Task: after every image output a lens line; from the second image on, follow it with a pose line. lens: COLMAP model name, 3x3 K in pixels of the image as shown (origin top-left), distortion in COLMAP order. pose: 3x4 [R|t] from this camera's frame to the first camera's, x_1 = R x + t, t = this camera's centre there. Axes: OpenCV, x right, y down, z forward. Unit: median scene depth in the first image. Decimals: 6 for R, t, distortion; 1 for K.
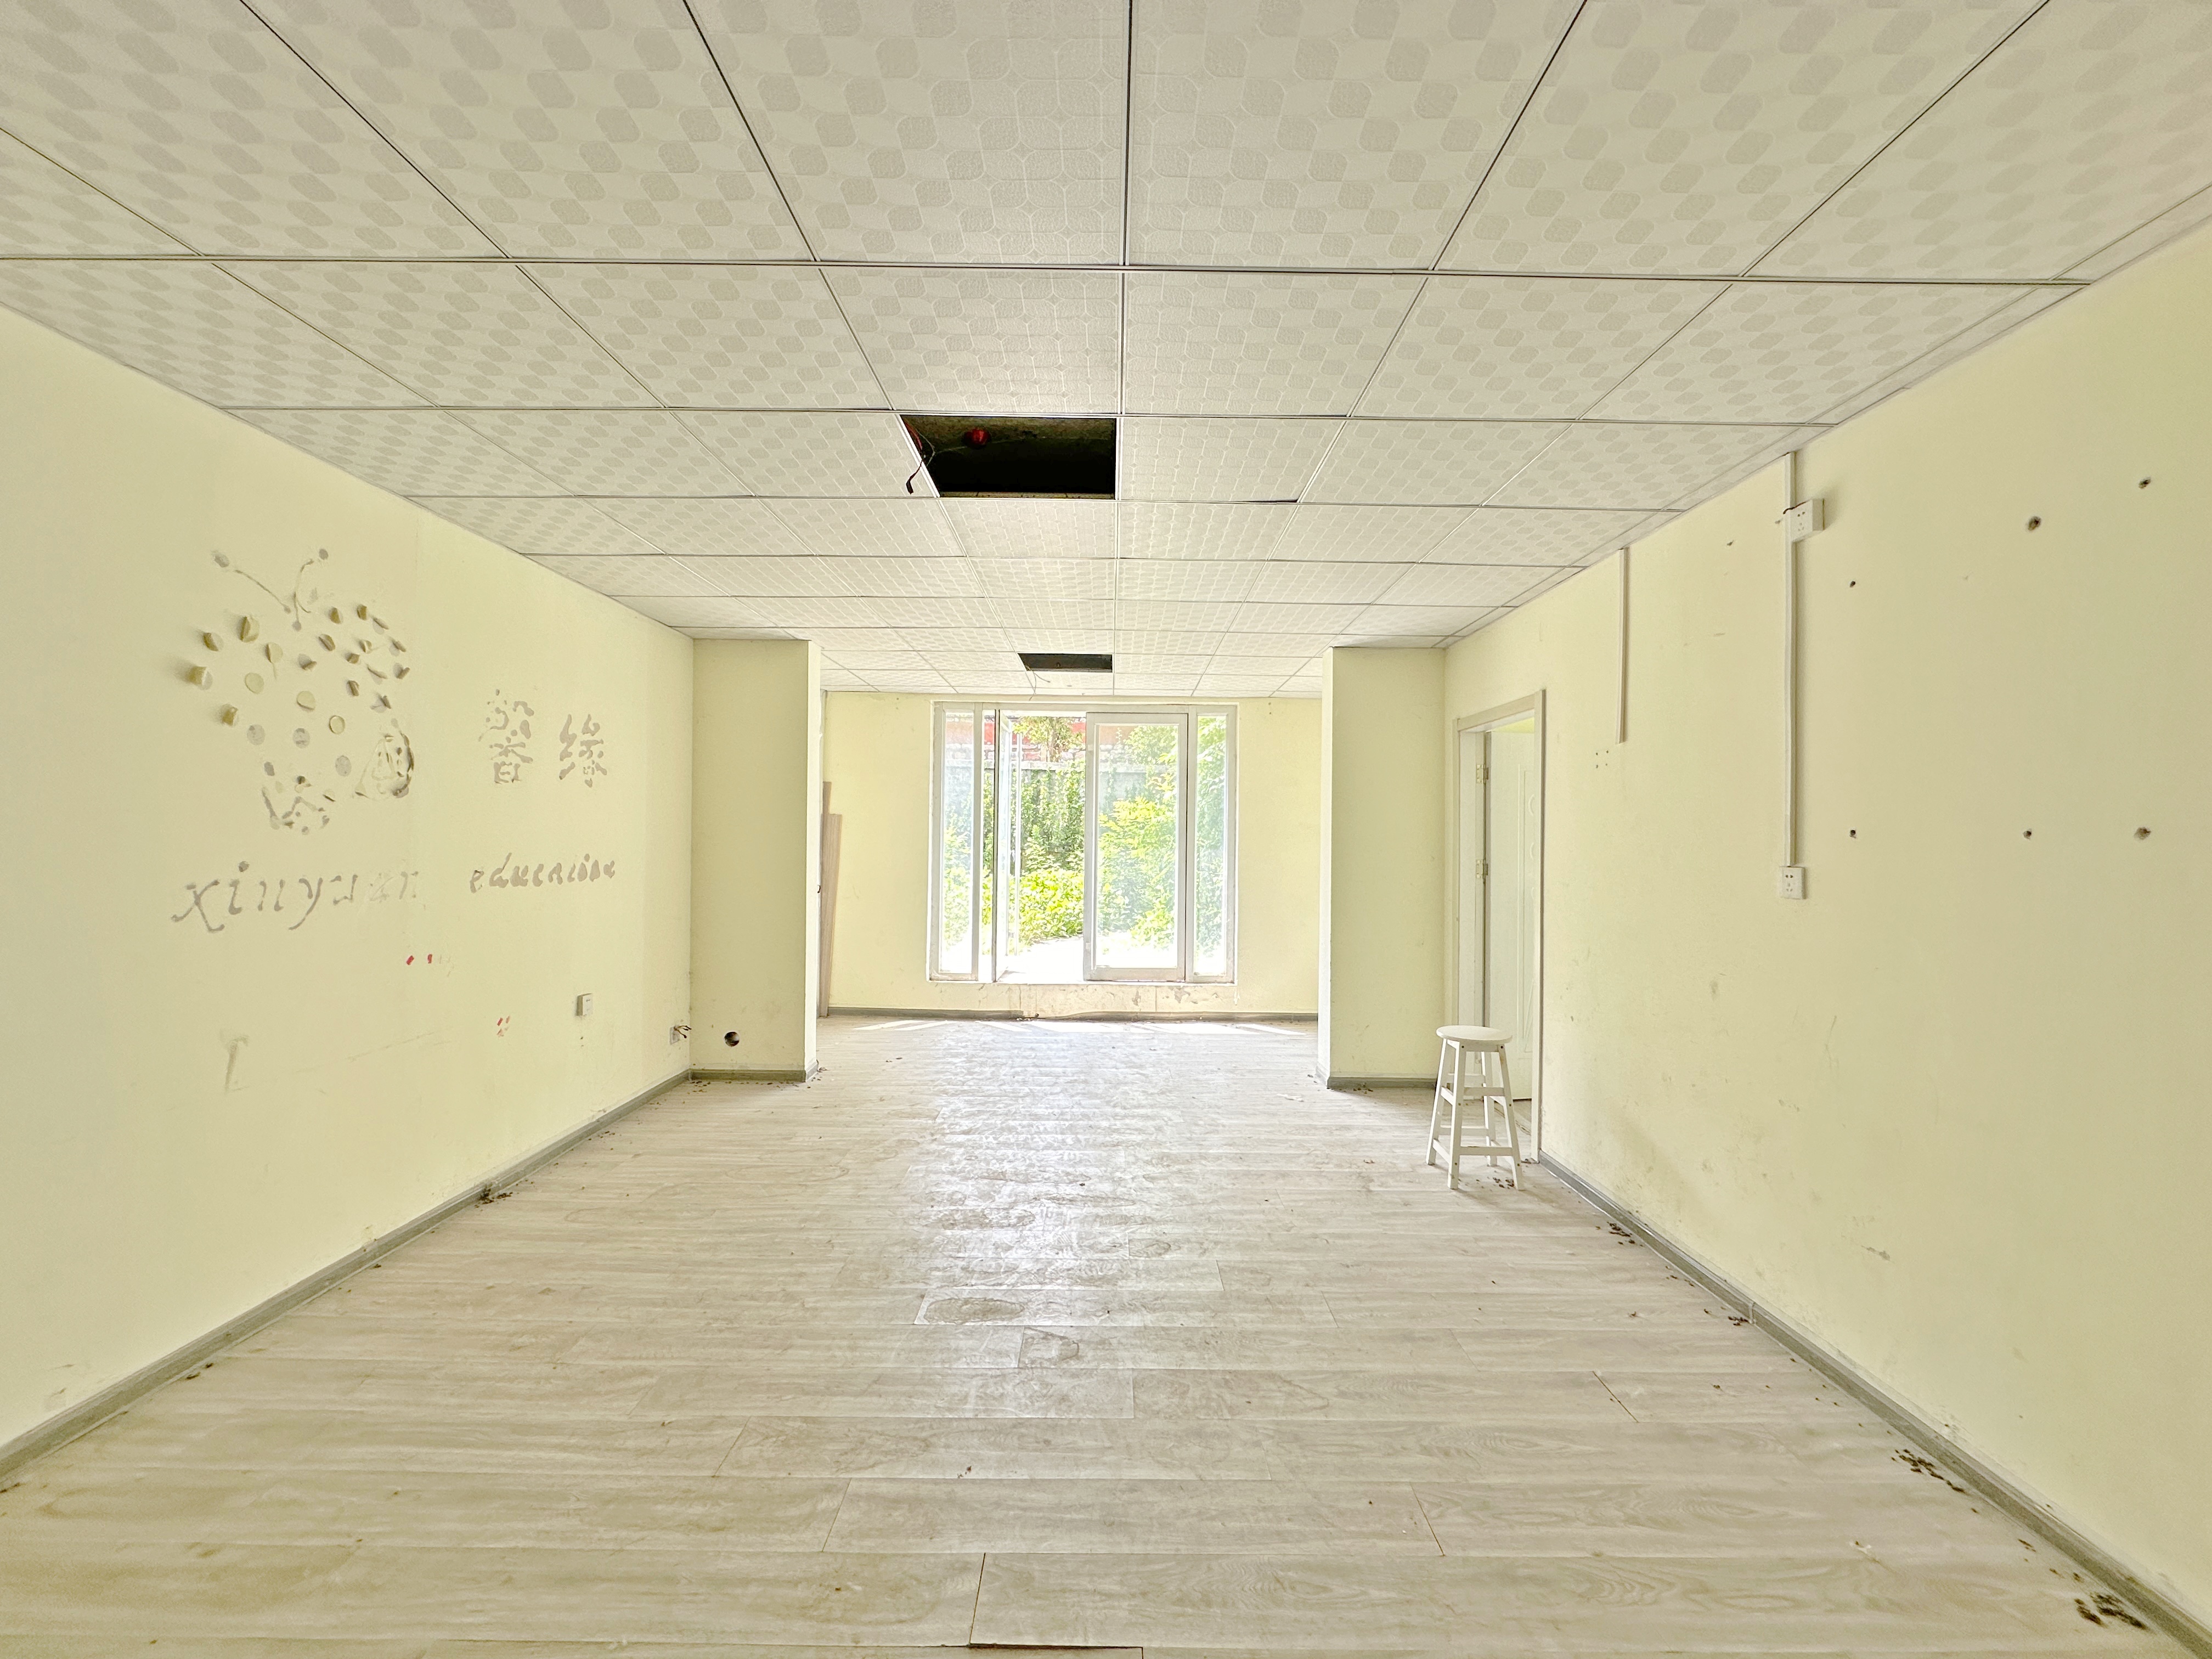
lens RADIAL K [[882.3, 0, 1108.3], [0, 882.3, 834.7], [0, 0, 1]] dist [-0.000860, -0.000062]
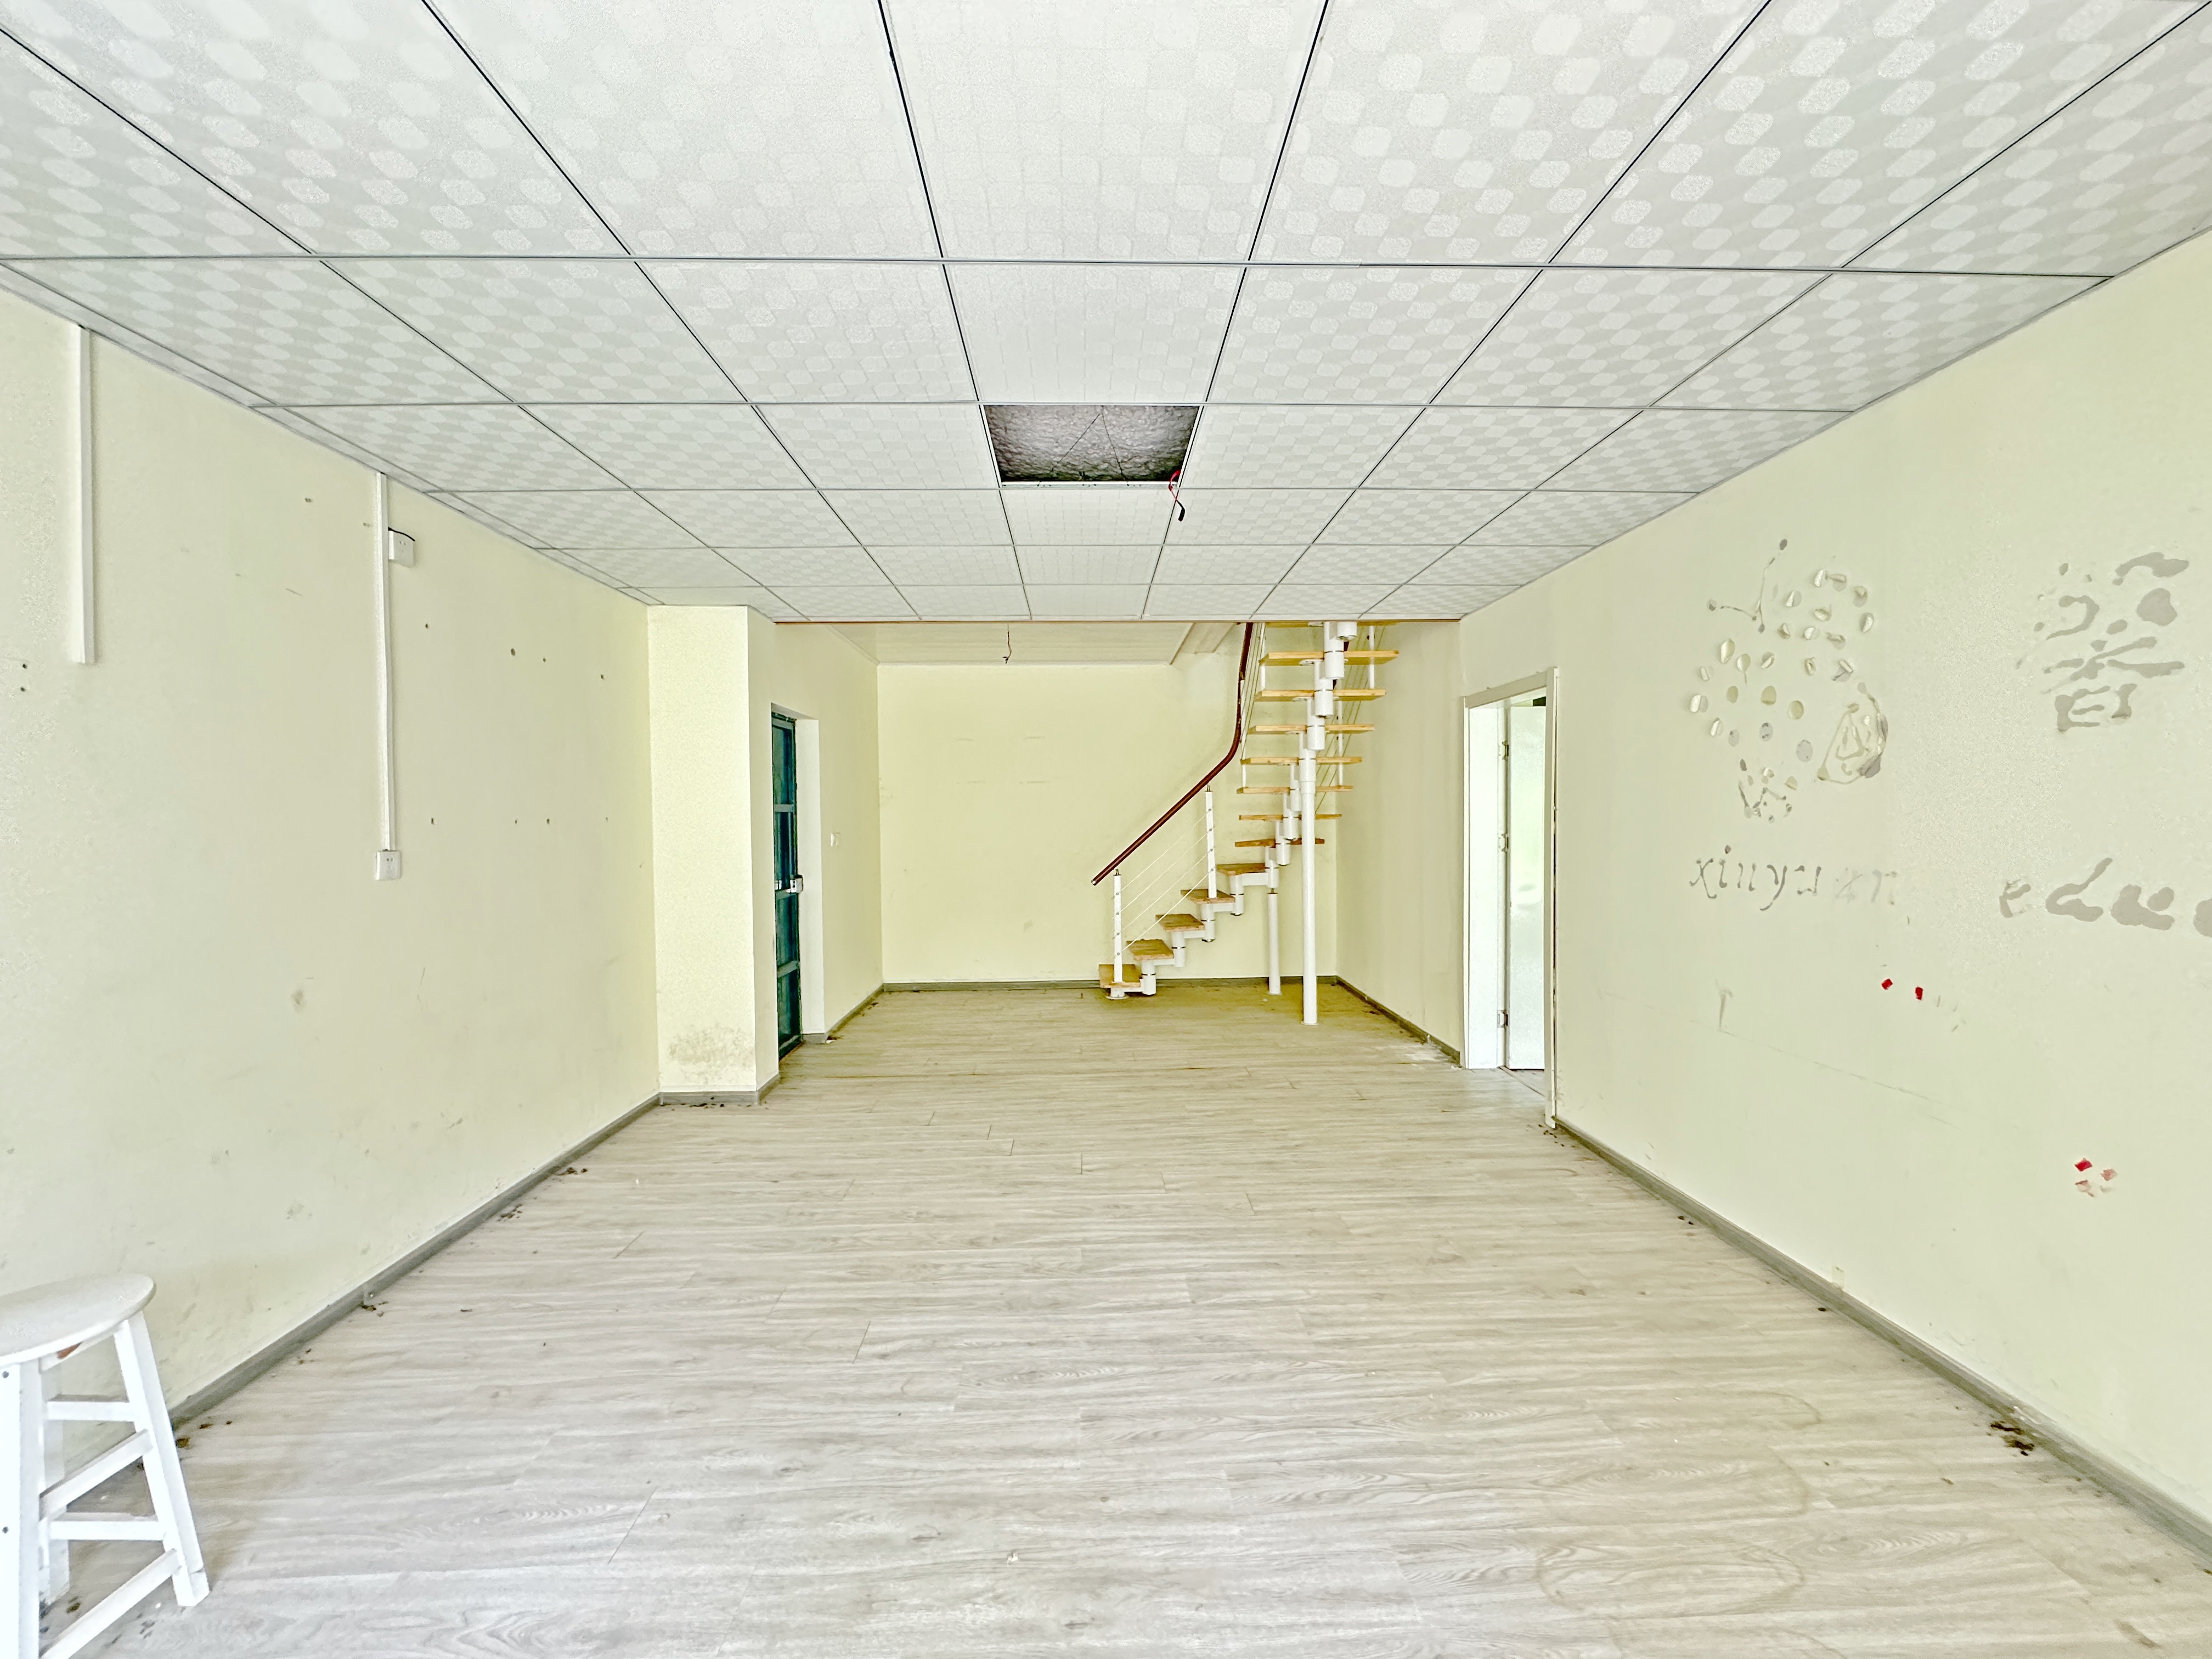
lens RADIAL K [[882.3, 0, 1107.4], [0, 882.3, 829.1], [0, 0, 1]] dist [-0.000860, -0.000062]
pose [[-0.999537, -0.000498, -0.030428, -0.080834], [-0.000779, 0.999957, 0.009215, -0.001554], [0.030422, 0.009234, -0.999494, 1.822135]]
